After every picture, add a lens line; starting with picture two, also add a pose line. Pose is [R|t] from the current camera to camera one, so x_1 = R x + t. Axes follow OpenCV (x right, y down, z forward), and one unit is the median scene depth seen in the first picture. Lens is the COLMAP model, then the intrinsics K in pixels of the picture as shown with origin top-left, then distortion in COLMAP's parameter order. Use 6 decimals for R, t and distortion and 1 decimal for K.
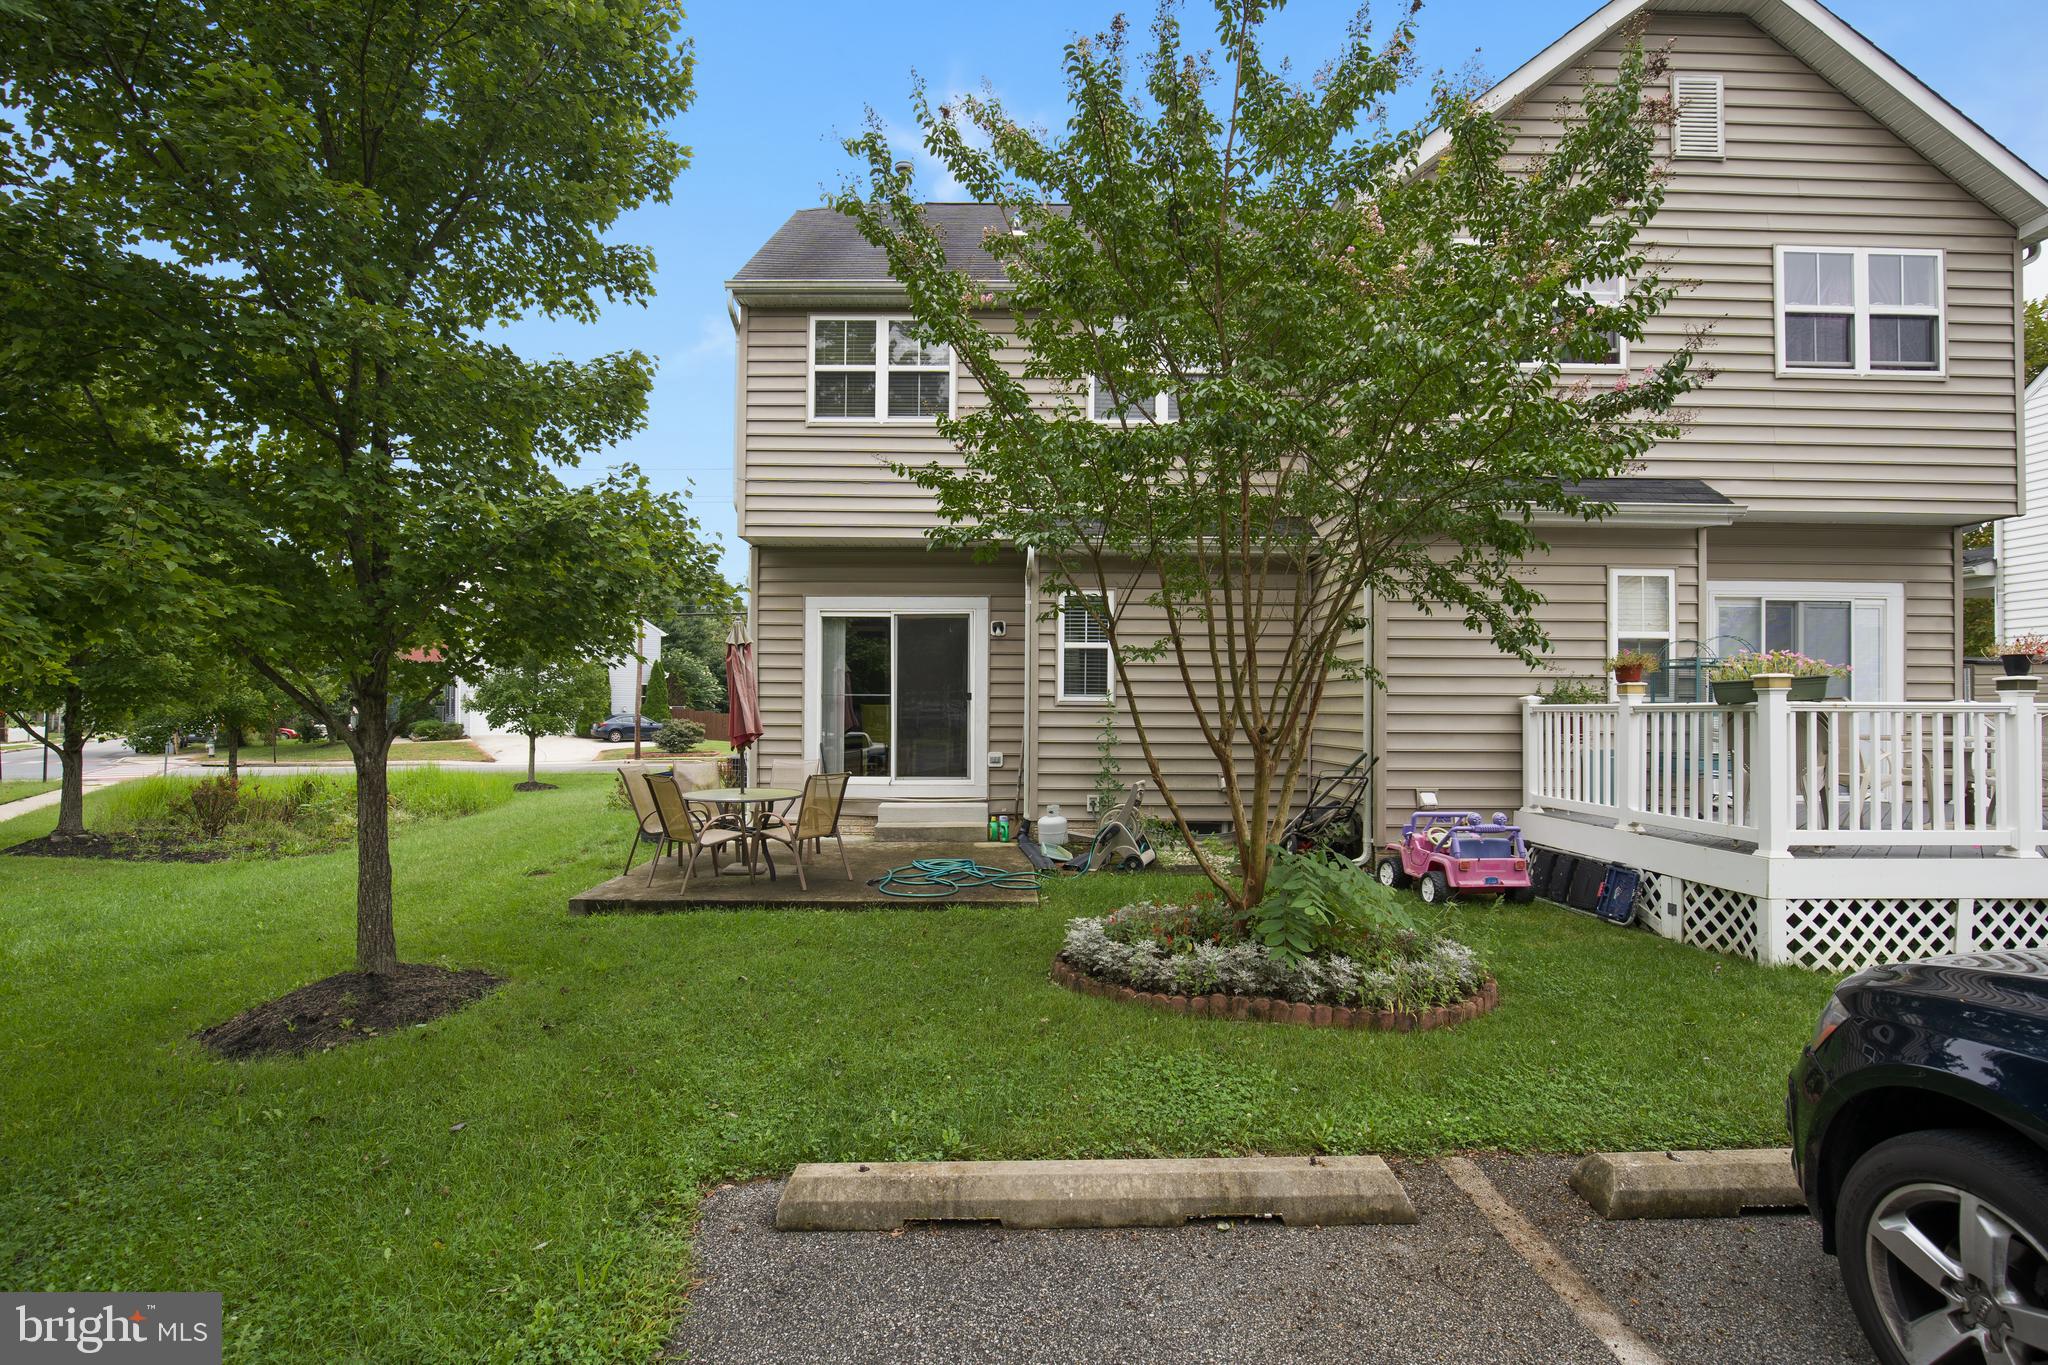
lens RADIAL K [[958.2, 0, 1013.6], [0, 958.2, 699.5], [0, 0, 1]] dist [-0.012432, 0.001556]
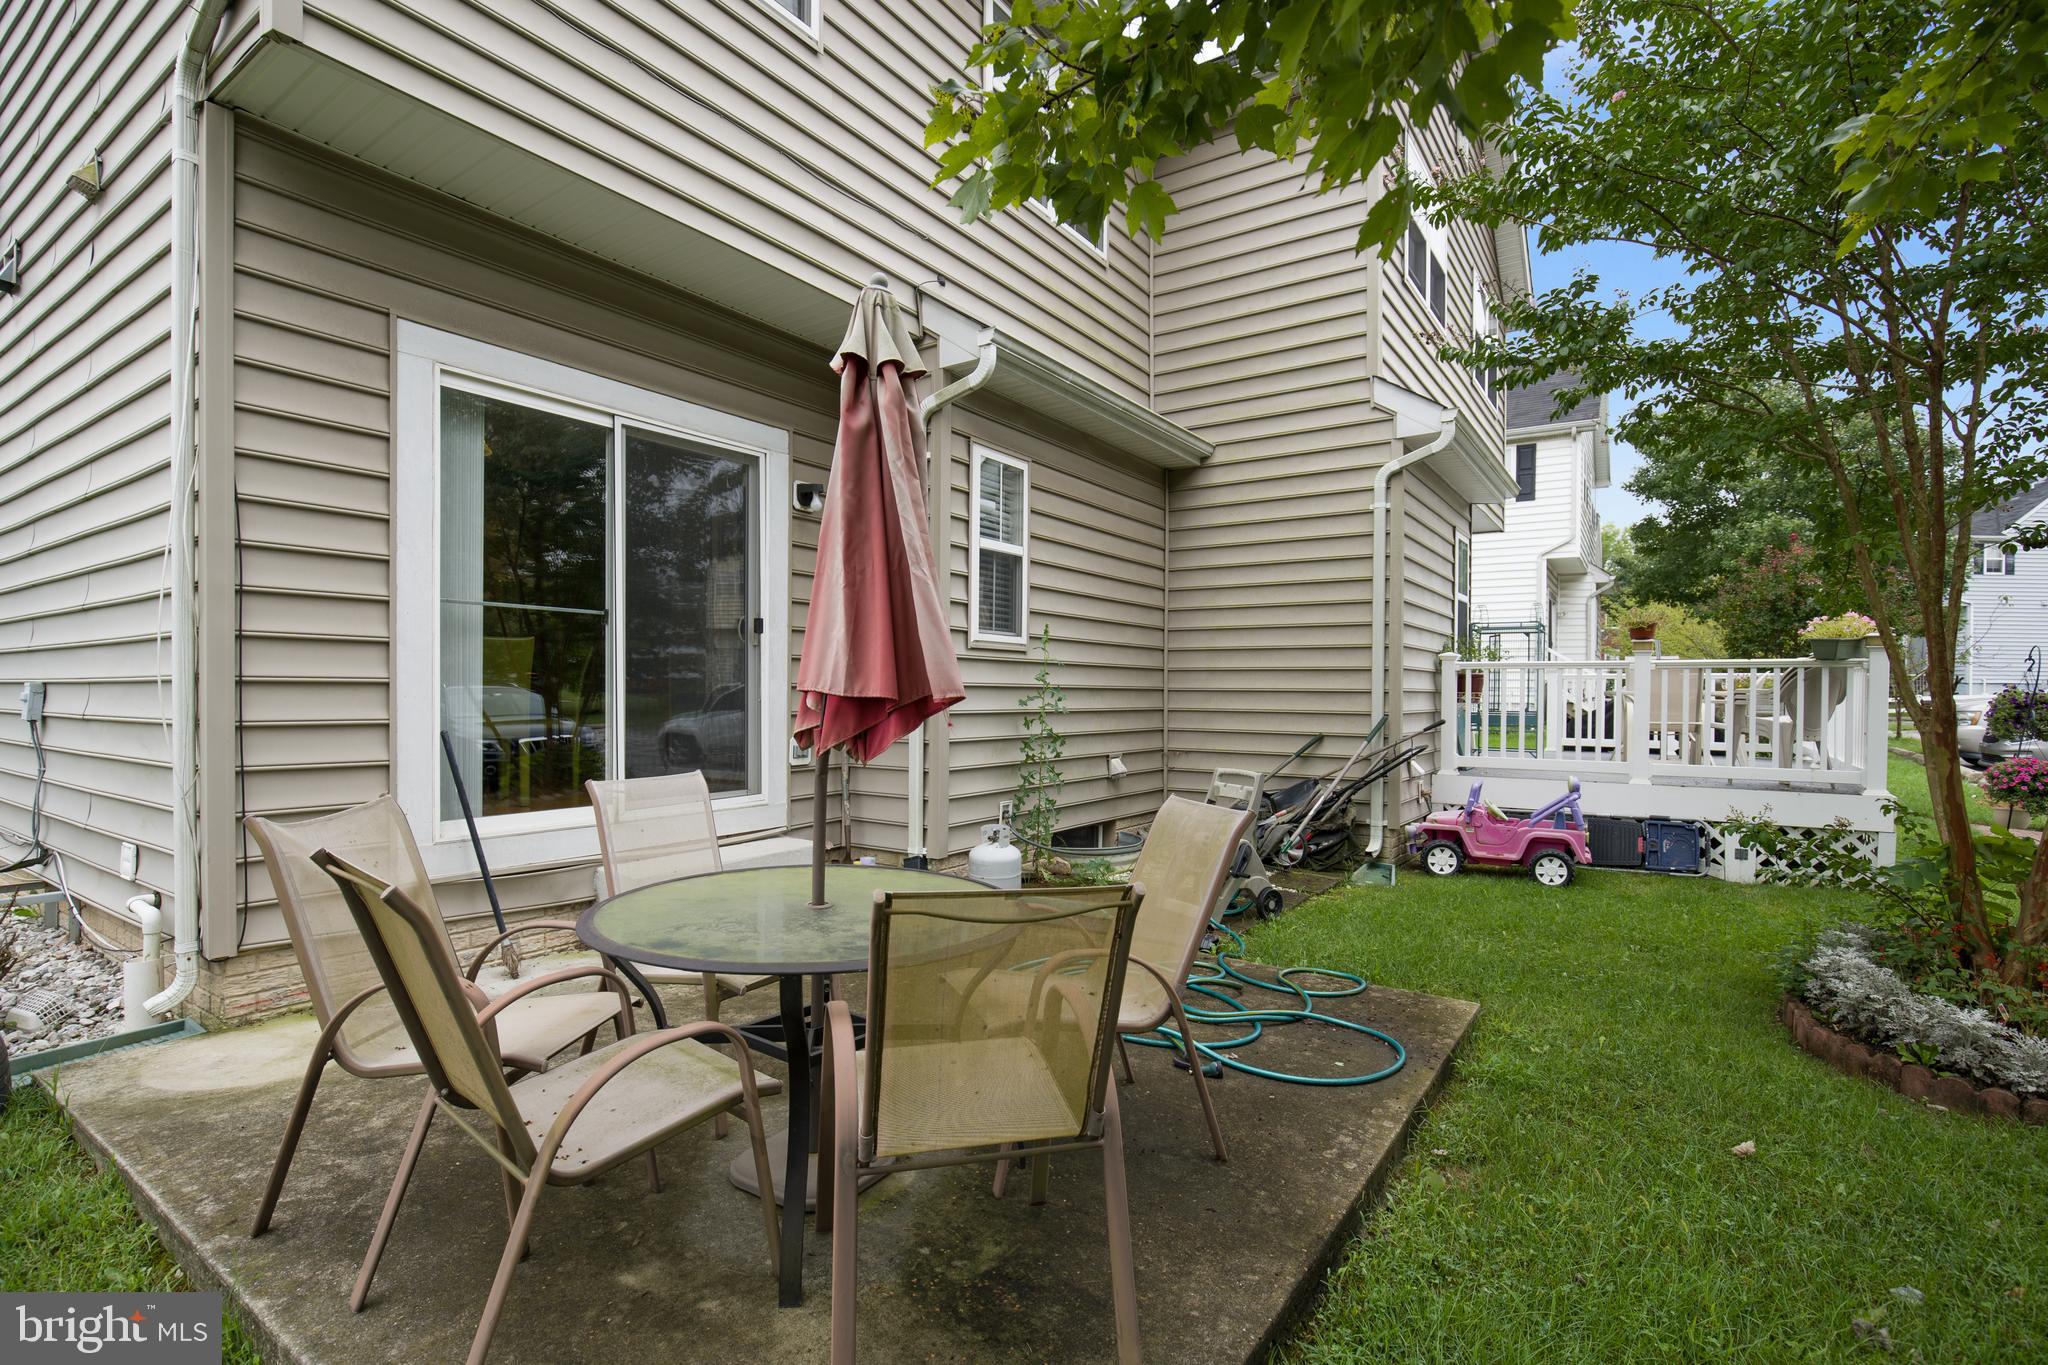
lens RADIAL K [[958.2, 0, 1030.1], [0, 958.2, 683.8], [0, 0, 1]] dist [-0.012432, 0.001556]
pose [[0.570123, -0.002107, 0.821557, -0.372318], [-0.020141, 0.999660, 0.016541, 0.015895], [-0.821313, -0.025977, 0.569886, 0.608737]]
